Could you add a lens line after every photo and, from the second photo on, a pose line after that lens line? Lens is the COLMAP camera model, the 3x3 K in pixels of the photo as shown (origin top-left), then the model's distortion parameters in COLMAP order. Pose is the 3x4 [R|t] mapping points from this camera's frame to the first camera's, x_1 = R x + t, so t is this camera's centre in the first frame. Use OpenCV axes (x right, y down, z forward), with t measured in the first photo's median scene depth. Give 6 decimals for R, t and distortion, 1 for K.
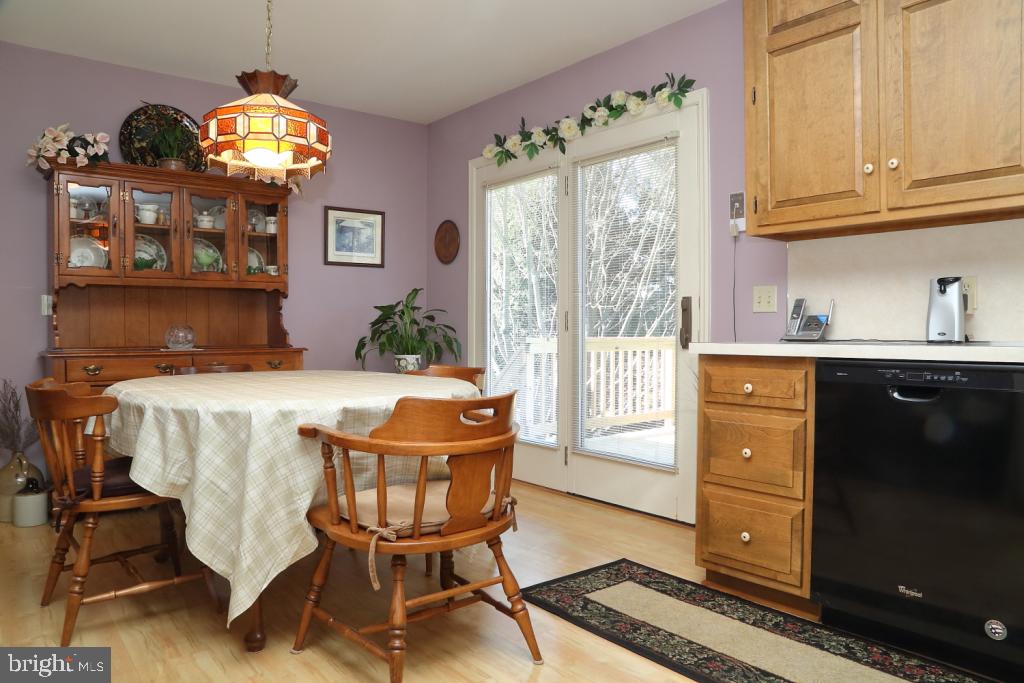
lens RADIAL K [[712.8, 0, 517.9], [0, 712.8, 342.9], [0, 0, 1]] dist [-0.122628, 0.079797]
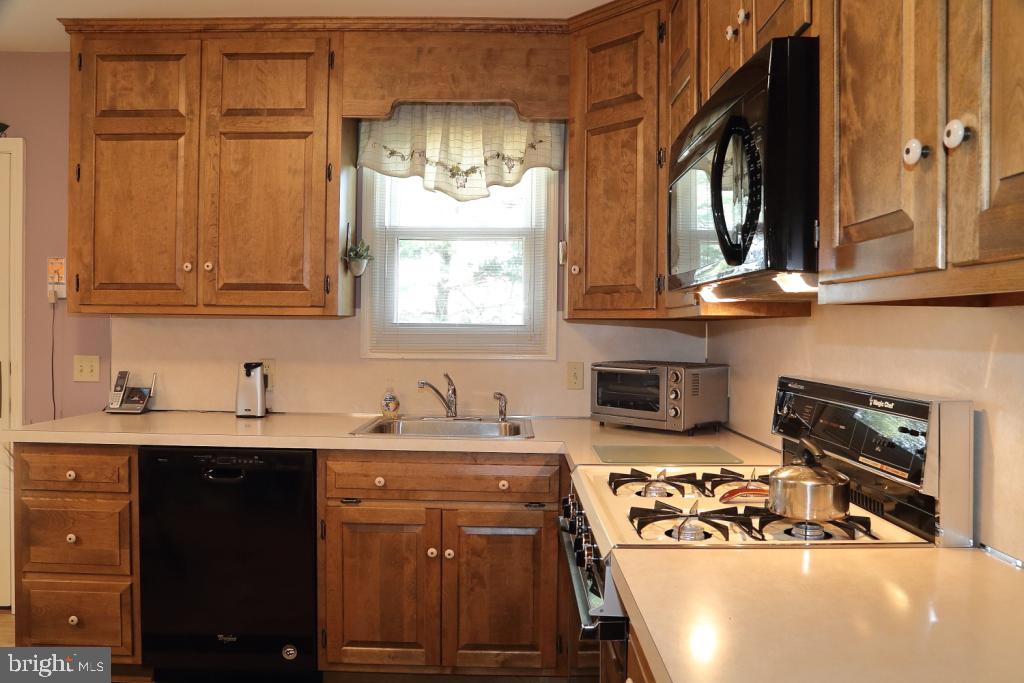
lens RADIAL K [[712.8, 0, 517.9], [0, 712.8, 342.9], [0, 0, 1]] dist [-0.122628, 0.079797]
pose [[0.625132, -0.011261, 0.780438, -0.041260], [-0.001380, 0.999878, 0.015532, -0.143062], [-0.780518, -0.010786, 0.625040, -0.127766]]
